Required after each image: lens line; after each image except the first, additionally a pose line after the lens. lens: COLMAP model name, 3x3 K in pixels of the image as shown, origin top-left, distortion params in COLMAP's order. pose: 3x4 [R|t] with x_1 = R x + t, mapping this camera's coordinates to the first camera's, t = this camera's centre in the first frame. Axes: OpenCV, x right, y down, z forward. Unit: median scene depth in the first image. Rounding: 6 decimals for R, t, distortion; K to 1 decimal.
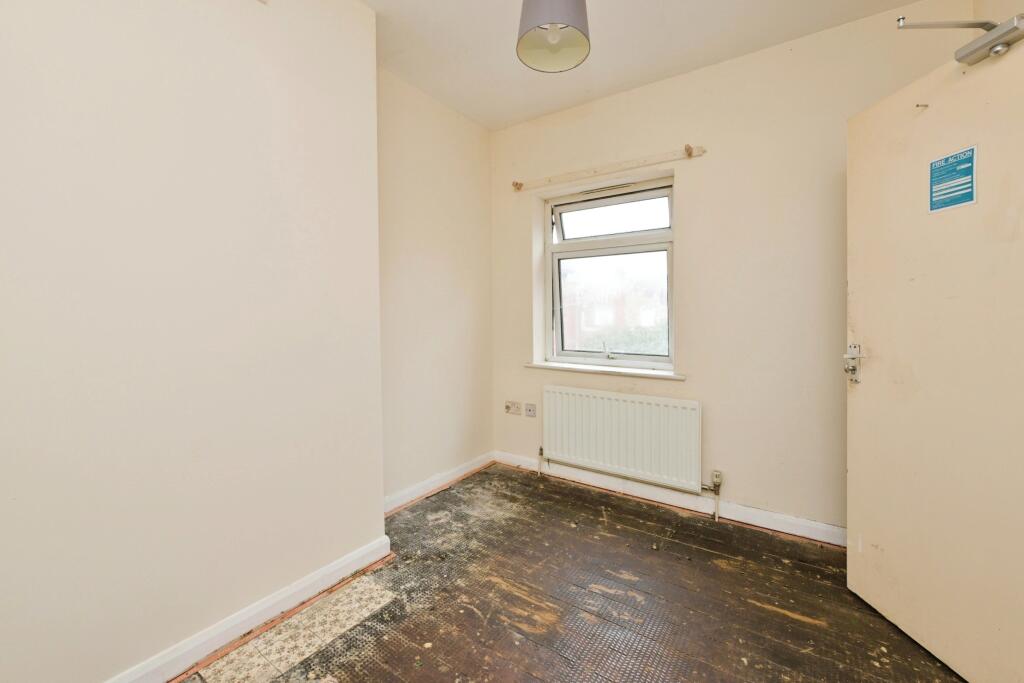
lens RADIAL K [[420.1, 0, 511.8], [0, 420.1, 330.8], [0, 0, 1]] dist [-0.001109, -0.000075]
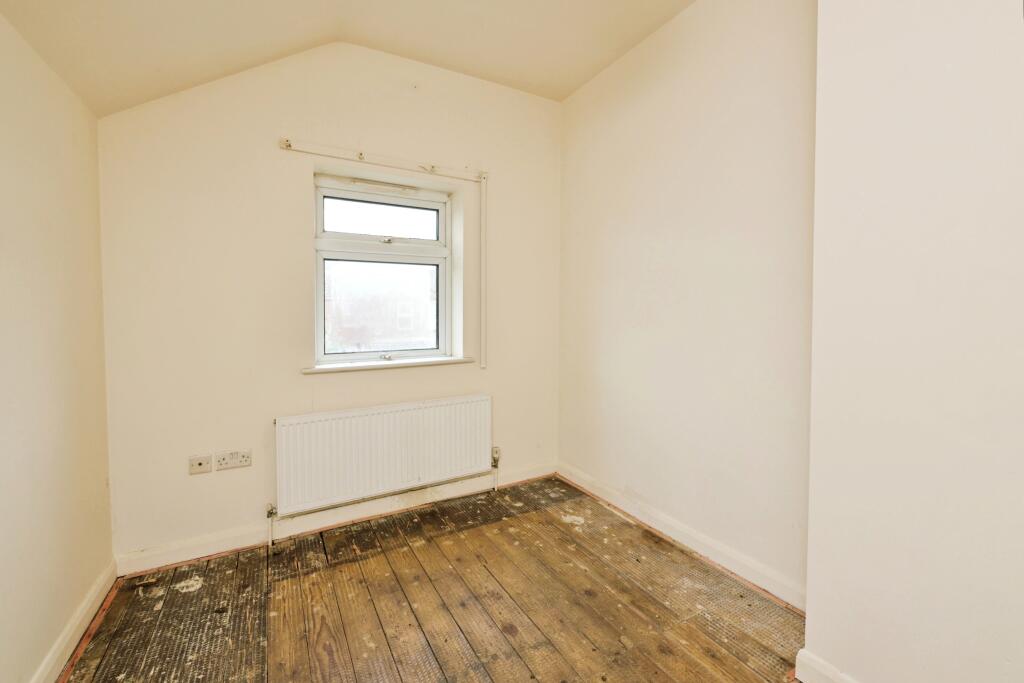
lens RADIAL K [[420.1, 0, 511.8], [0, 420.1, 330.8], [0, 0, 1]] dist [-0.001109, -0.000075]
pose [[0.392674, -0.015187, 0.919552, -0.547101], [0.042649, 0.999089, -0.001712, -0.006733], [-0.918688, 0.039890, 0.392964, 0.405530]]
